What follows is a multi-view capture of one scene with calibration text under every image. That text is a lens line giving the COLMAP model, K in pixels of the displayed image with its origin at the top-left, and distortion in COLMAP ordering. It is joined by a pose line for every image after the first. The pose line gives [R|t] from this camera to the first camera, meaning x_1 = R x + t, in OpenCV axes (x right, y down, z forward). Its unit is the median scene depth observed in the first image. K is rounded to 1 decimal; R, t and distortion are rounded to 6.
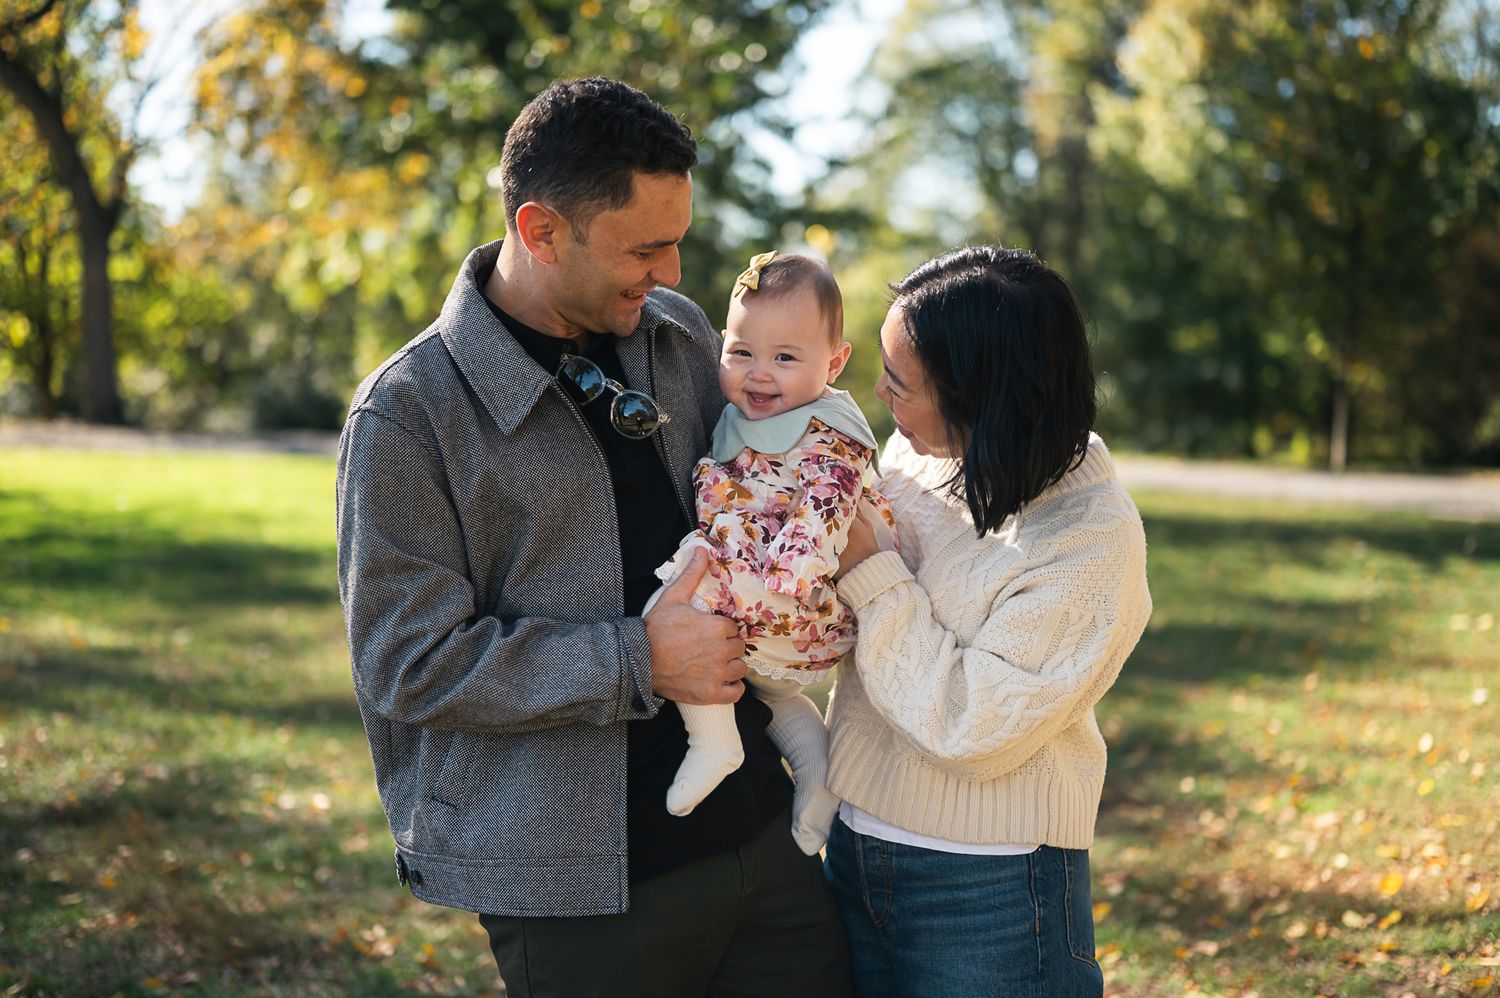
lens RADIAL K [[2203.4, 0, 750.0], [0, 2203.4, 499.0], [0, 0, 1]] dist [-0.008540, -0.058146]
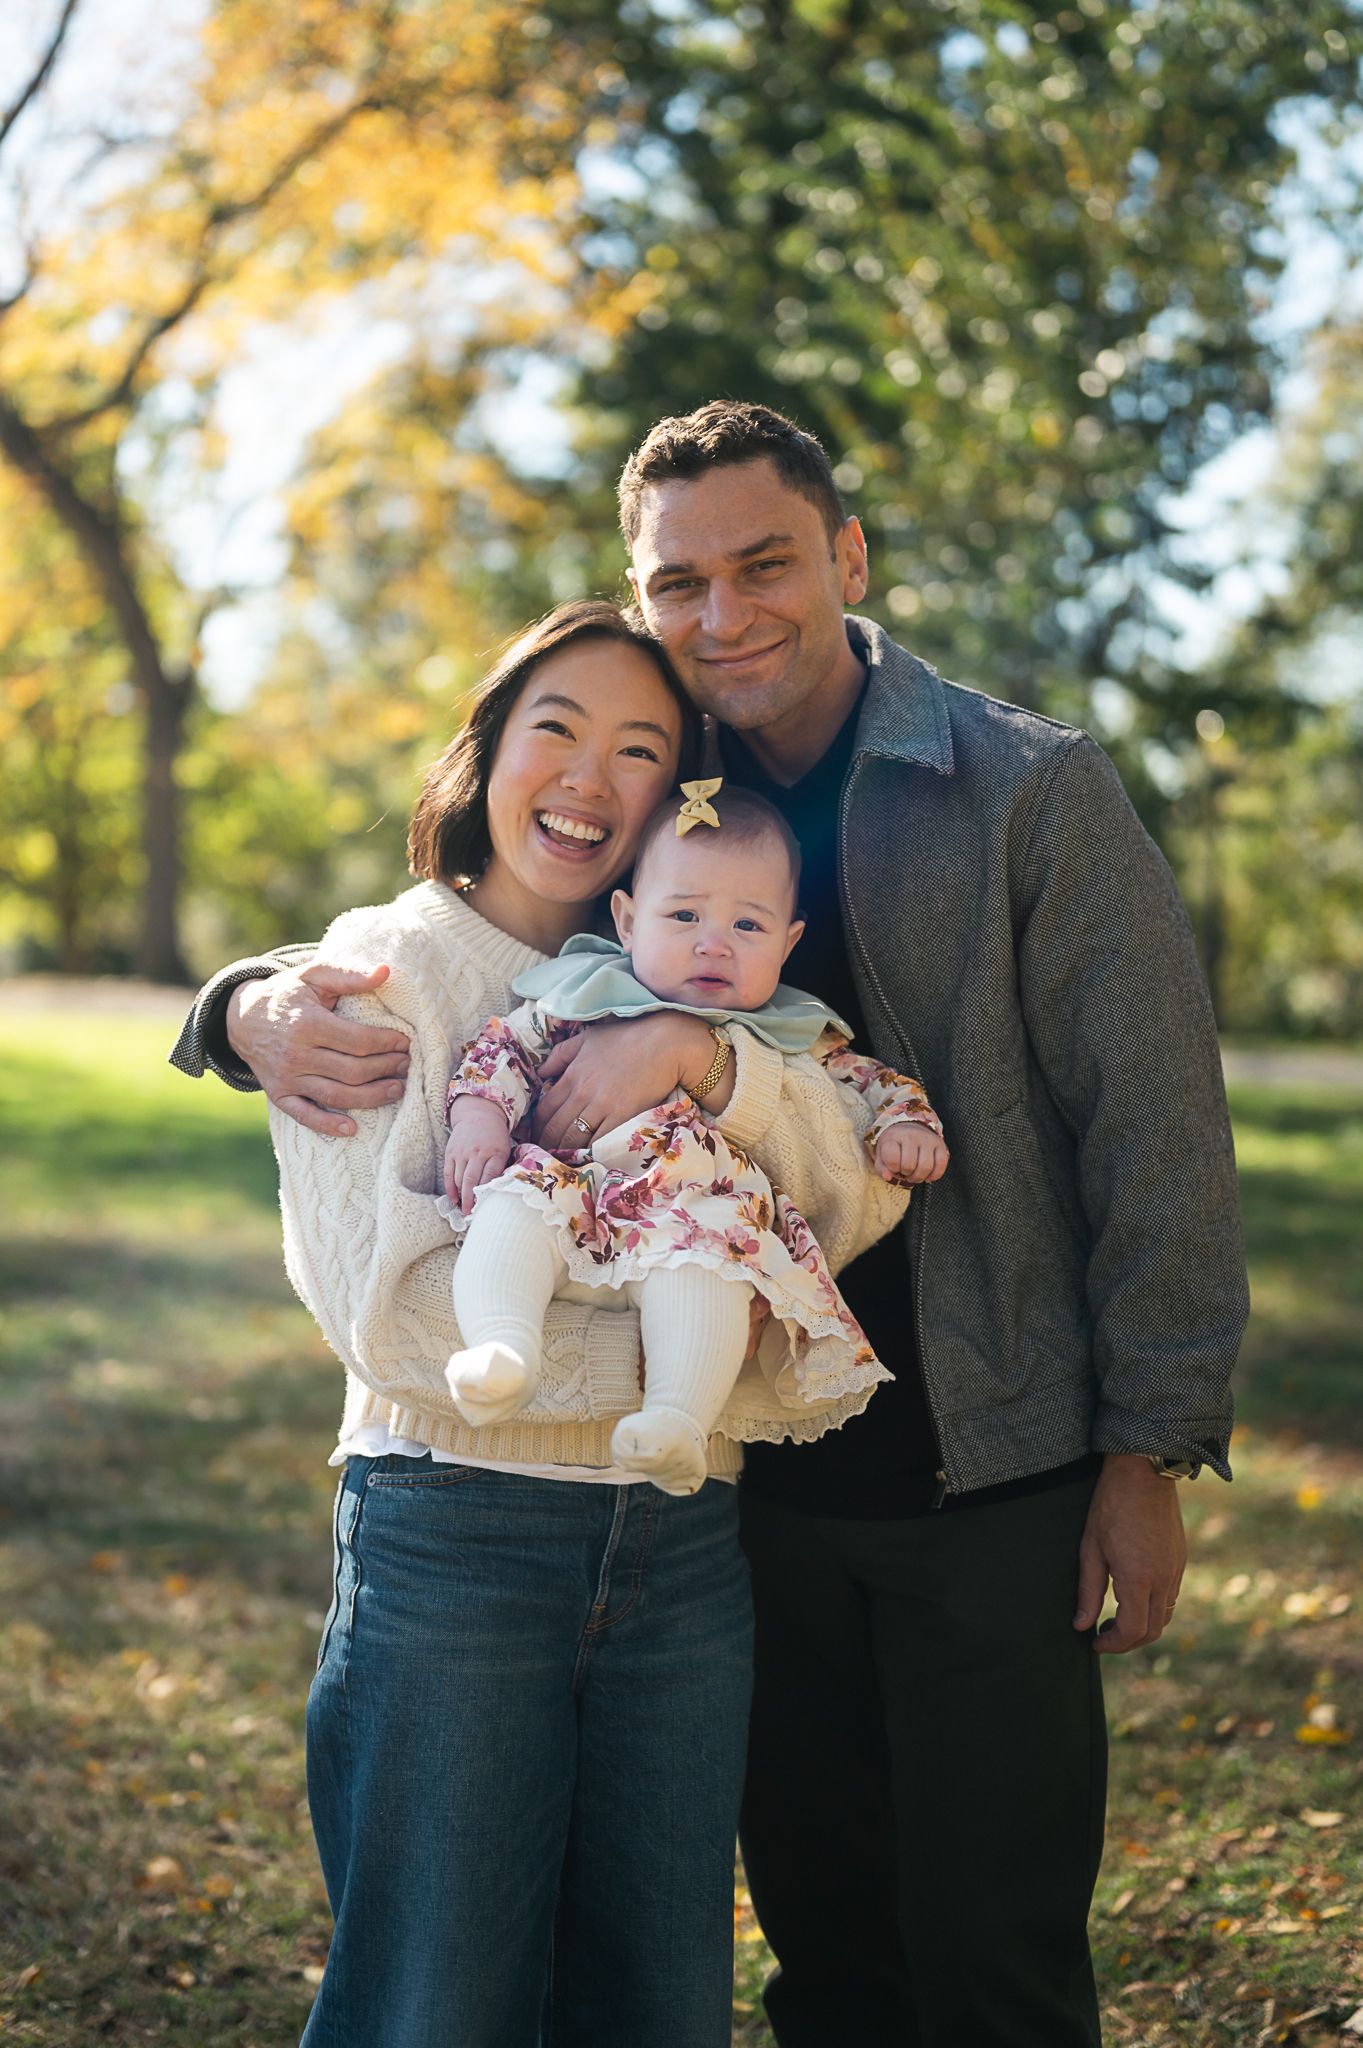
lens RADIAL K [[3008.3, 0, 681.5], [0, 3008.3, 1024.0], [0, 0, 1]] dist [-0.008540, -0.058146]
pose [[0.980206, 0.030201, -0.195661, 0.059844], [-0.035036, 0.999159, -0.021294, -0.008323], [0.194854, 0.027728, 0.980440, 0.089876]]
